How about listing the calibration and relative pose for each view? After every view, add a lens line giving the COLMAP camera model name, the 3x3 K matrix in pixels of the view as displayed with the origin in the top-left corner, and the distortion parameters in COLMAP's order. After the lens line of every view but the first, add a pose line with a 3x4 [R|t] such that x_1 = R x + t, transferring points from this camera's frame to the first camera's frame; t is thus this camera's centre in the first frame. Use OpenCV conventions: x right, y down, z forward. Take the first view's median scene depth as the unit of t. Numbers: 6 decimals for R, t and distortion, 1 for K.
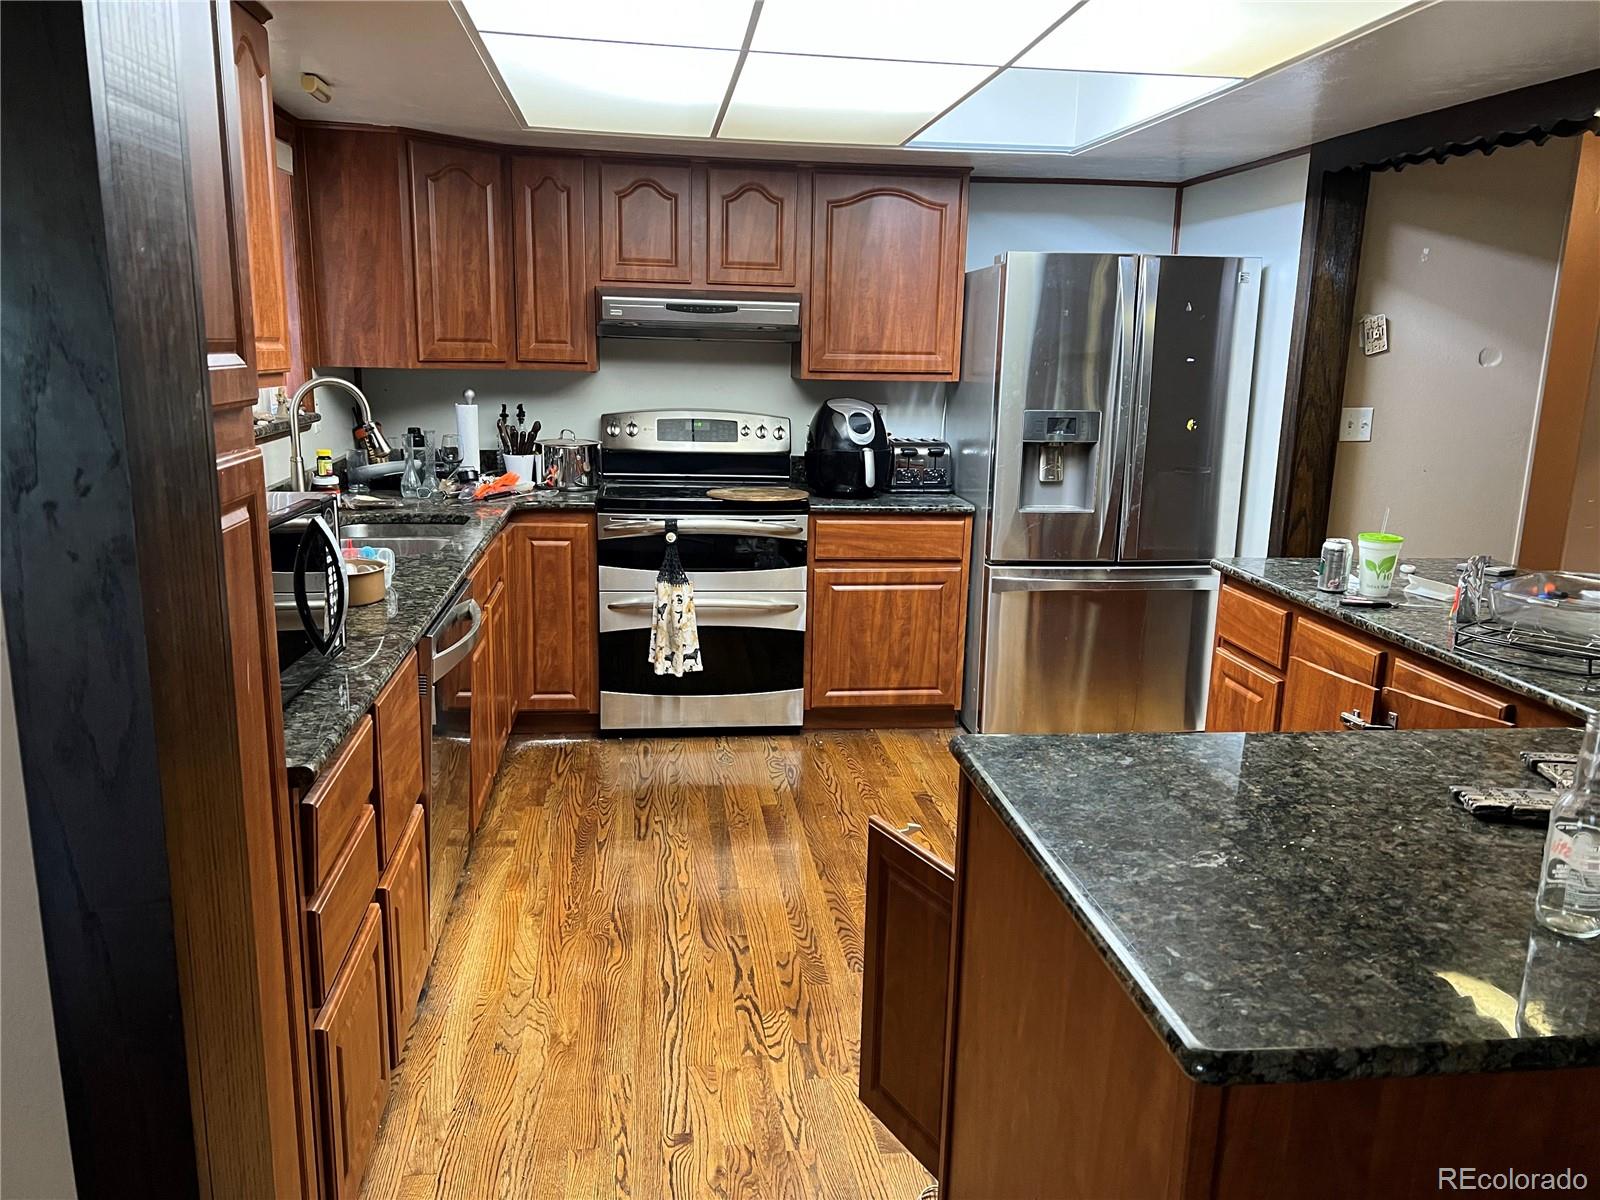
lens RADIAL K [[1198.8, 0, 800.0], [0, 1198.8, 600.0], [0, 0, 1]] dist [0.087292, 0.000147]
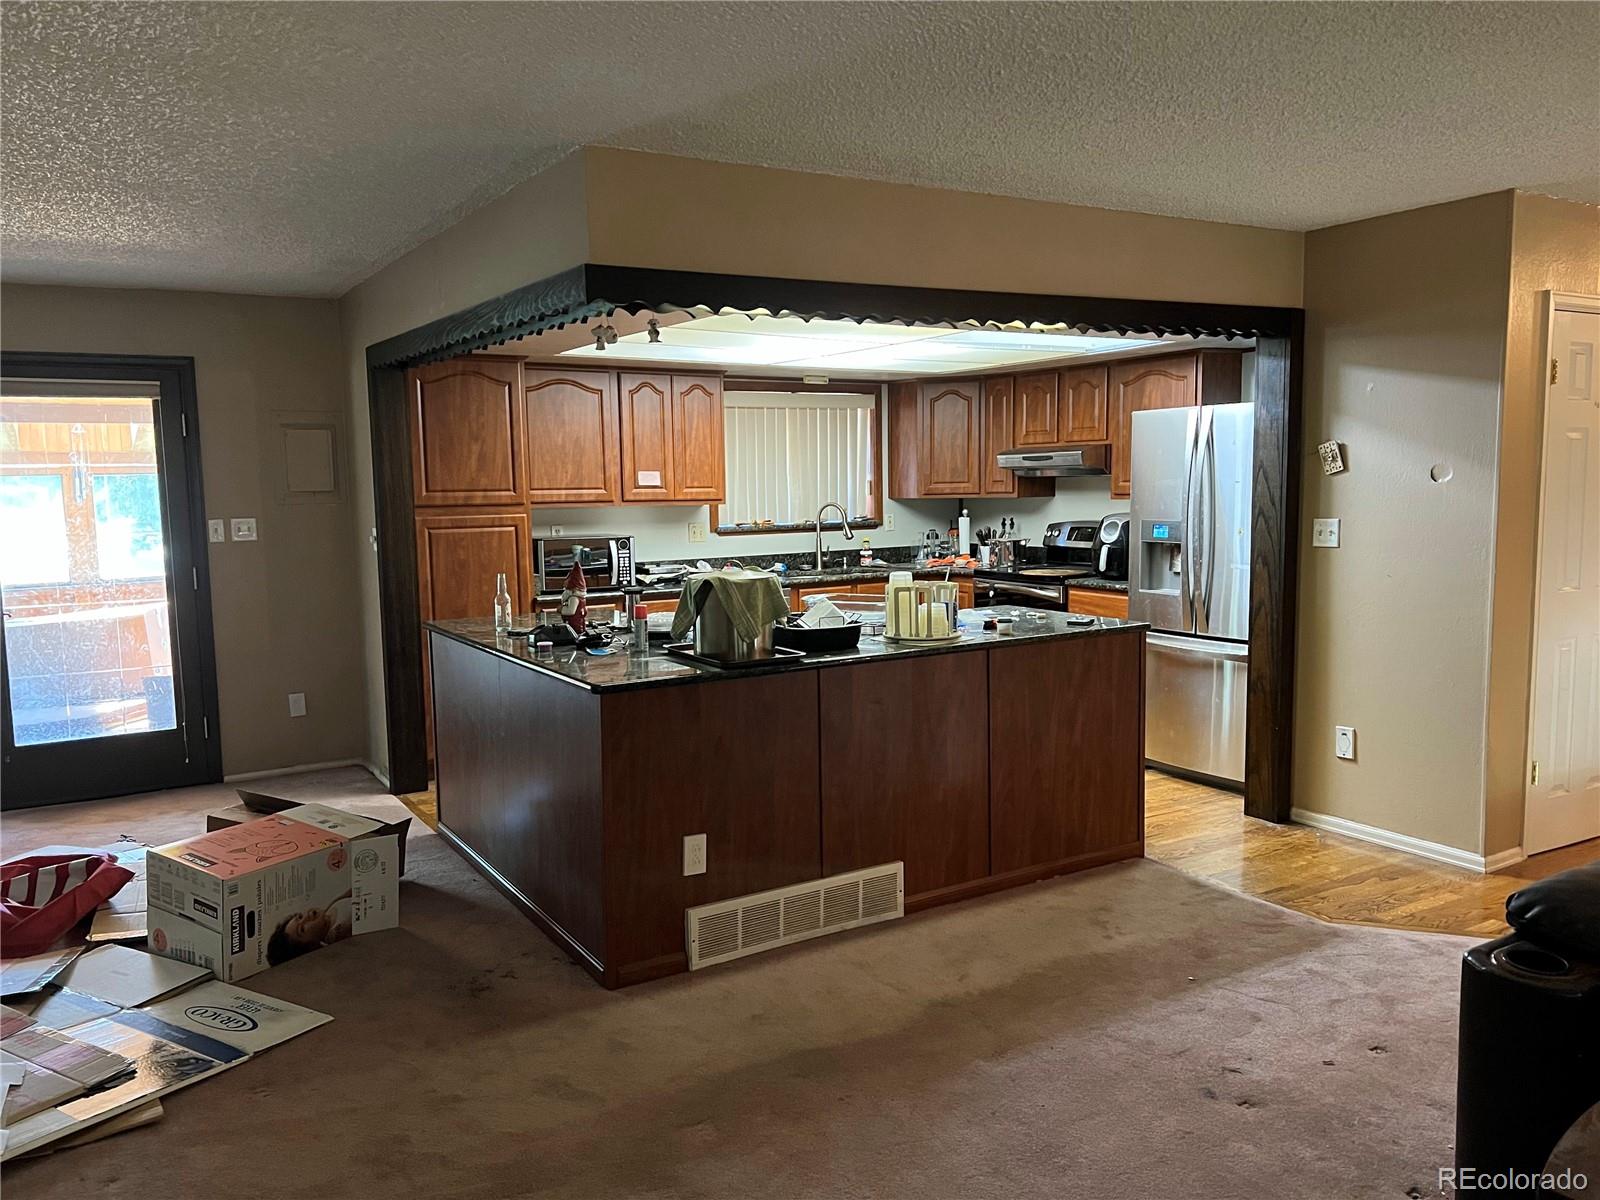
lens RADIAL K [[1198.8, 0, 800.0], [0, 1198.8, 600.0], [0, 0, 1]] dist [0.087292, 0.000147]
pose [[0.400974, 0.061862, -0.913998, 1.285783], [-0.163742, 0.986490, -0.005066, 0.009118], [0.901337, 0.151692, 0.405686, 0.073878]]
